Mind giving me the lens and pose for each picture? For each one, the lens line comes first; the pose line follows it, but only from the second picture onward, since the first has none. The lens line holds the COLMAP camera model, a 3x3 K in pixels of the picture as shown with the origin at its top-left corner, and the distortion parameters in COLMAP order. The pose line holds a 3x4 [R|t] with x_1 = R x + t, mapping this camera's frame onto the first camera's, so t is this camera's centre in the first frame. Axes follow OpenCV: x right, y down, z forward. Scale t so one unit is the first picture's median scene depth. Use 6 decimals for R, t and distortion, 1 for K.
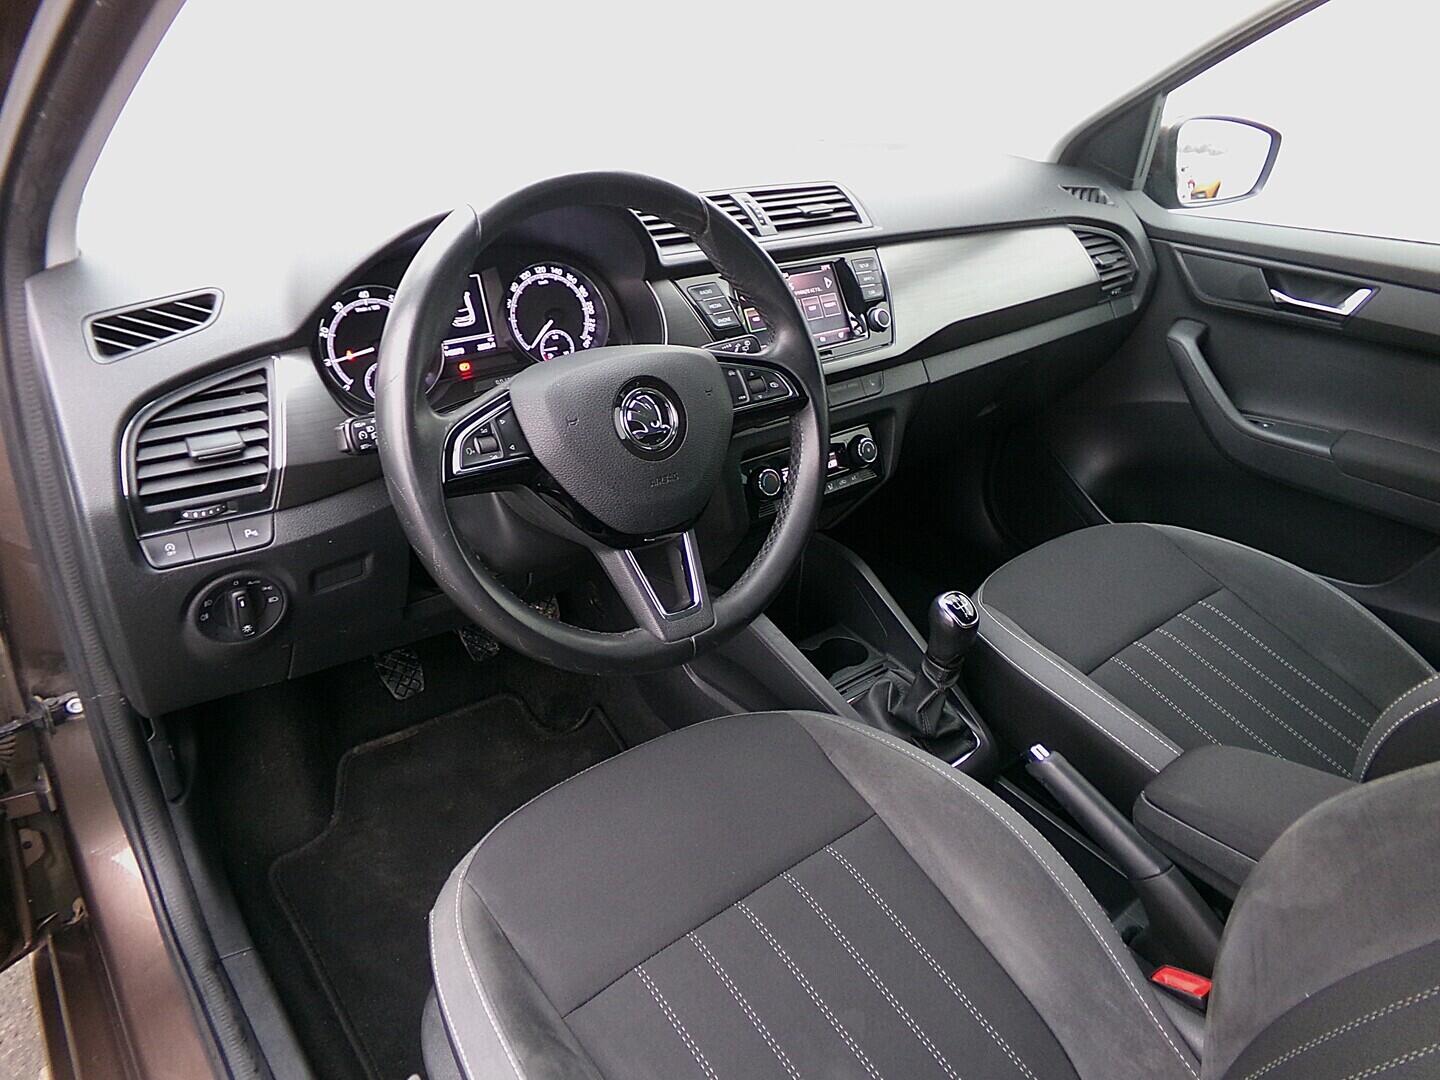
lens RADIAL K [[1006.2, 0, 721.1], [0, 1006.2, 531.4], [0, 0, 1]] dist [-0.052260, 0.083960]
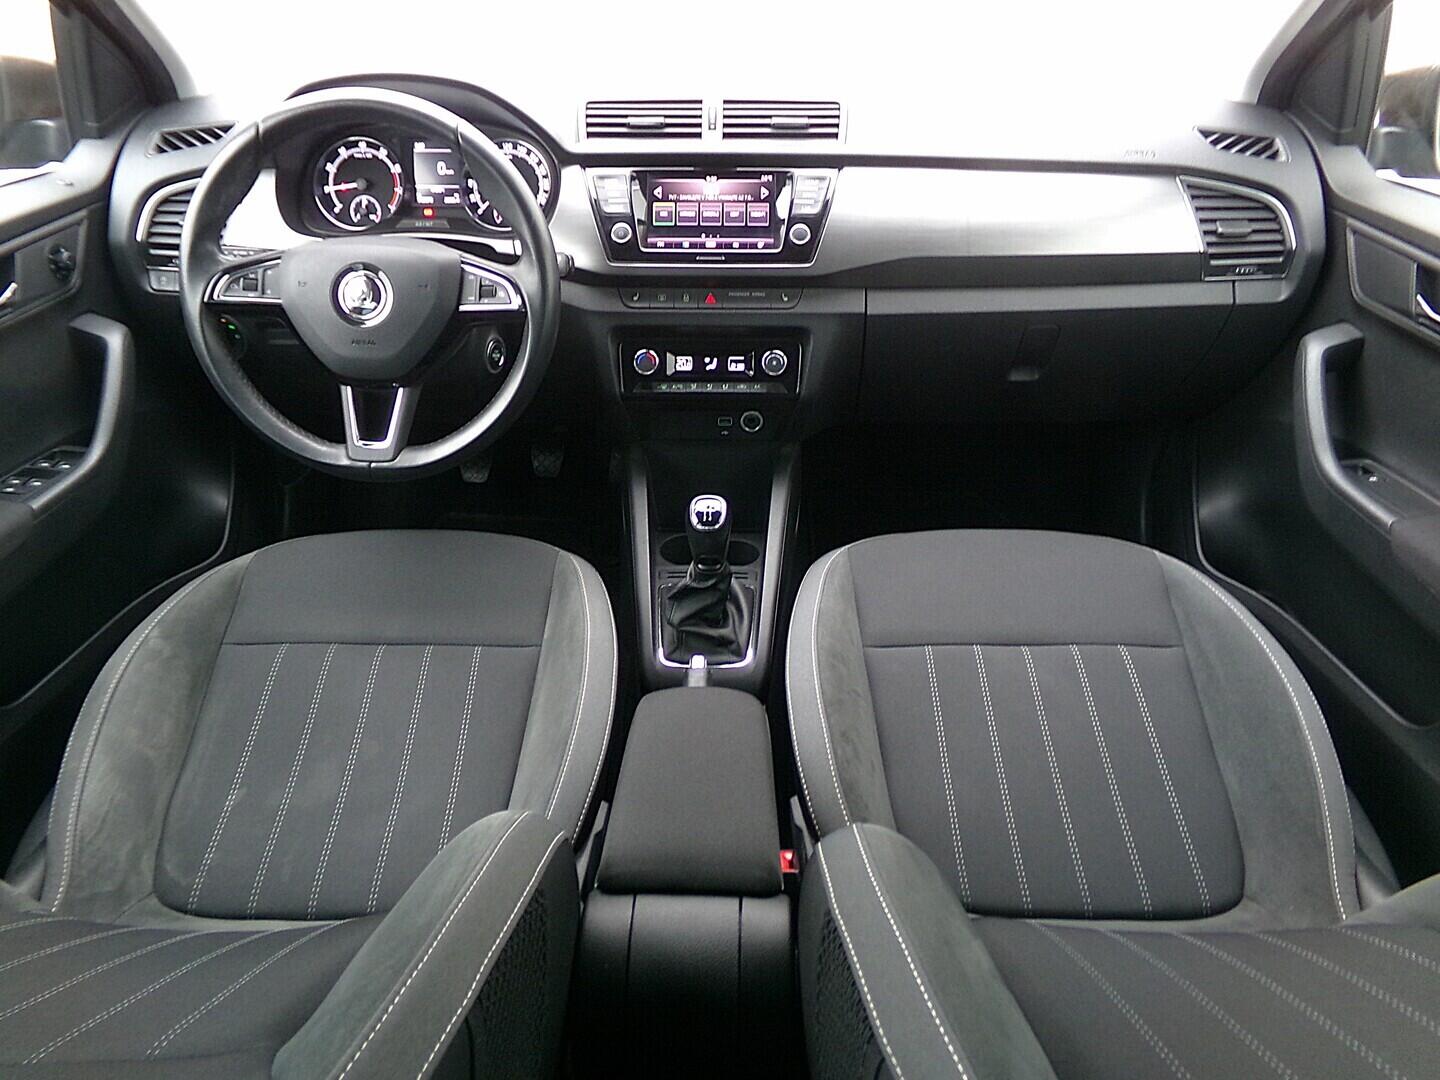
lens RADIAL K [[1006.2, 0, 735.1], [0, 1006.2, 520.9], [0, 0, 1]] dist [-0.052260, 0.083960]
pose [[0.764665, 0.307720, -0.566212, 0.864535], [-0.278037, 0.950179, 0.140908, -0.071497], [0.581363, 0.049680, 0.812126, 0.181226]]
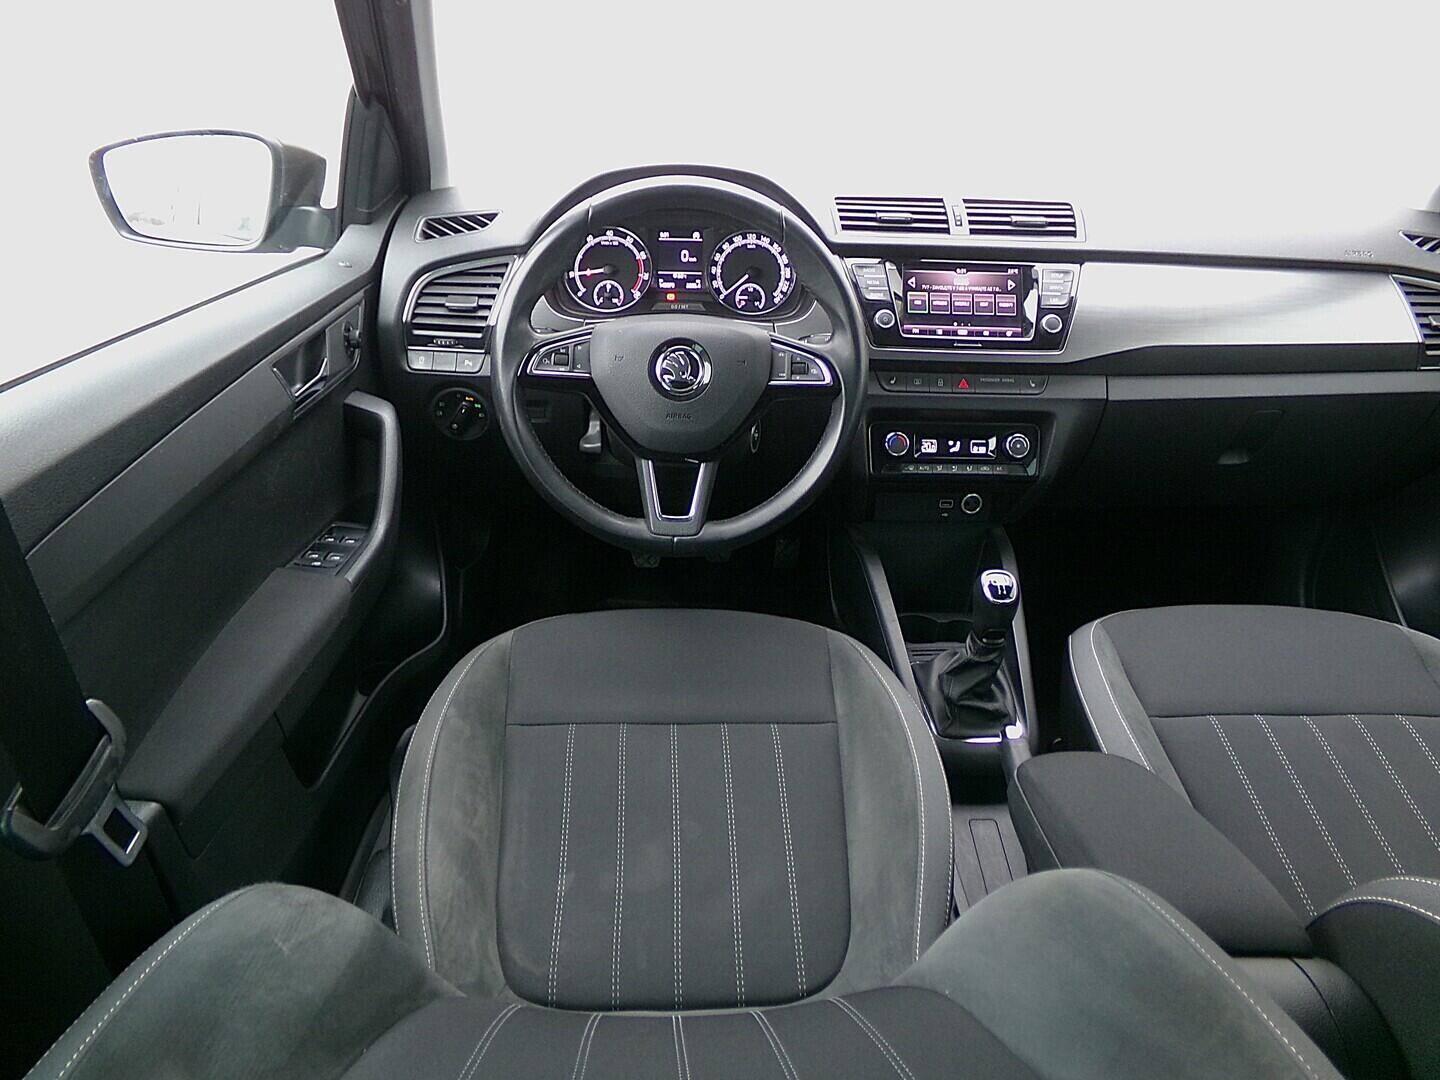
lens RADIAL K [[1006.2, 0, 714.7], [0, 1006.2, 518.1], [0, 0, 1]] dist [-0.052260, 0.083960]
pose [[0.800185, 0.248638, -0.545786, 0.565728], [-0.281676, 0.959209, 0.024007, 0.066771], [0.529492, 0.134525, 0.837580, -0.051670]]
